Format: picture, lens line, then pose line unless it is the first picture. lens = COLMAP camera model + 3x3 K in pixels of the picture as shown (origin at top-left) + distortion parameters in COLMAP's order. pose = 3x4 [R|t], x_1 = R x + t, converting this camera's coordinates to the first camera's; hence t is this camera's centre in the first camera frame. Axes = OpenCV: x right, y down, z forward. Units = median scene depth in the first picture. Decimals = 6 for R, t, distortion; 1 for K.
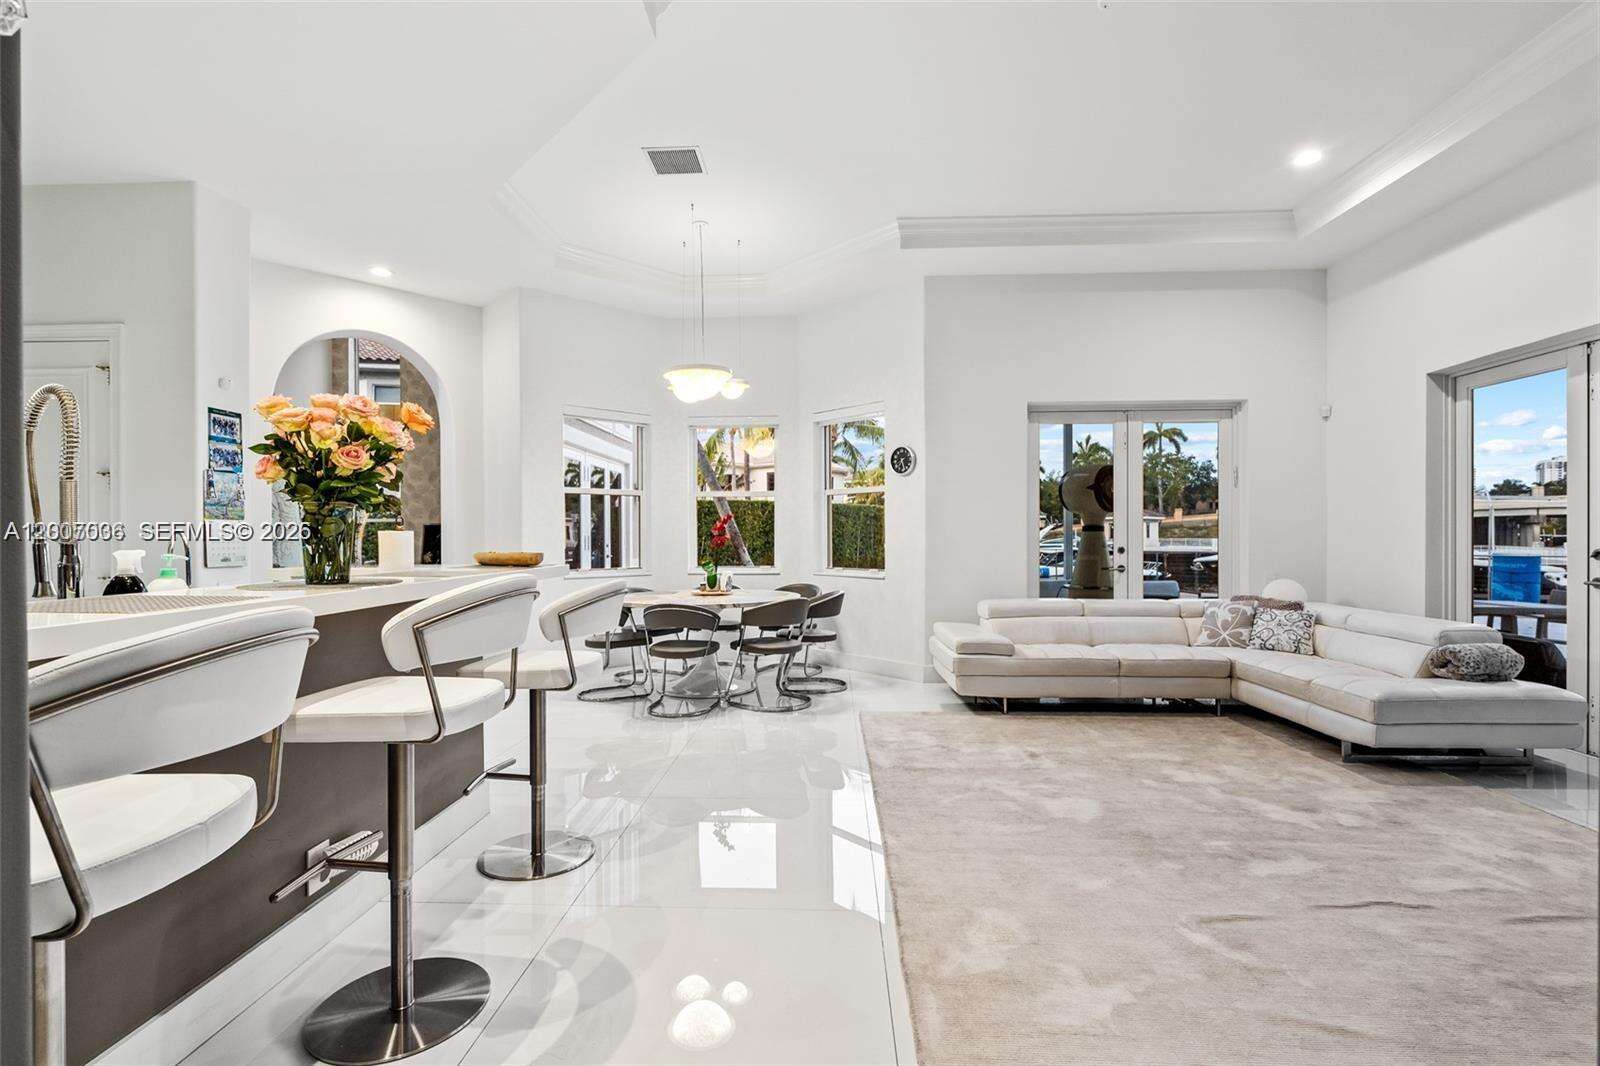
lens RADIAL K [[724.9, 0, 809.4], [0, 724.9, 537.7], [0, 0, 1]] dist [0.000236, -0.000657]
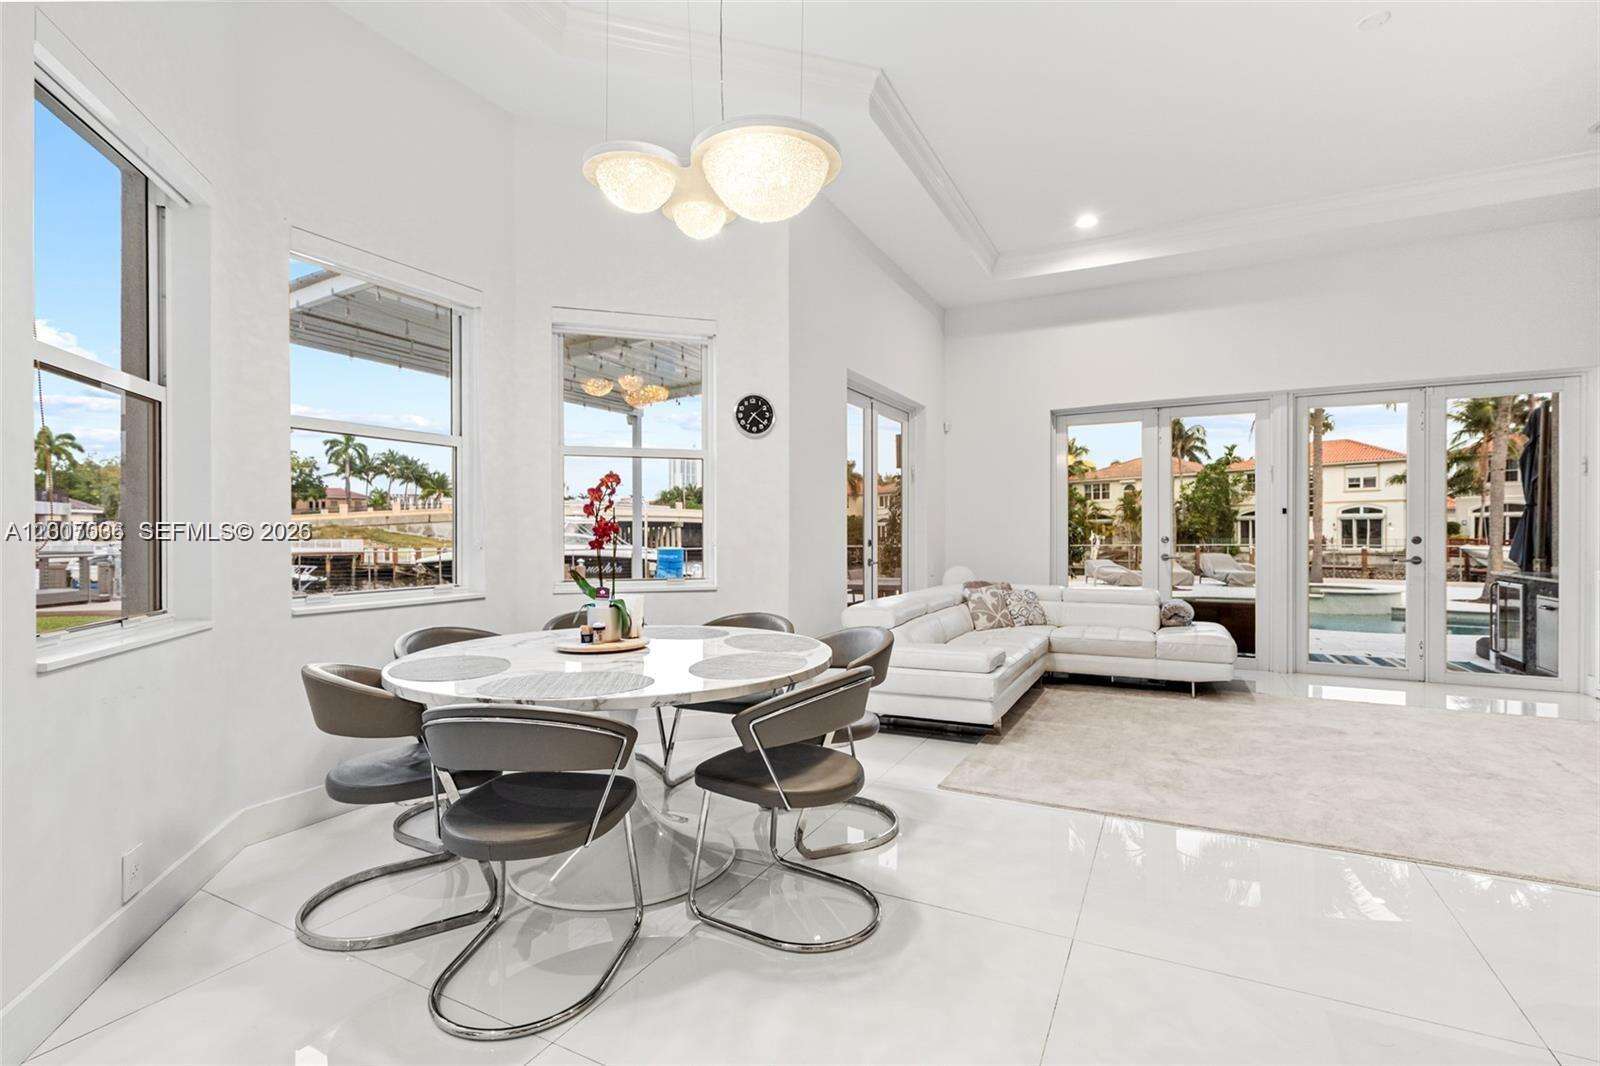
lens RADIAL K [[724.9, 0, 789.3], [0, 724.9, 536.1], [0, 0, 1]] dist [0.000236, -0.000657]
pose [[0.440169, -0.000081, 0.897915, -0.139181], [0.003880, 0.999991, -0.001812, 0.002683], [-0.897907, 0.004282, 0.440165, 0.197071]]
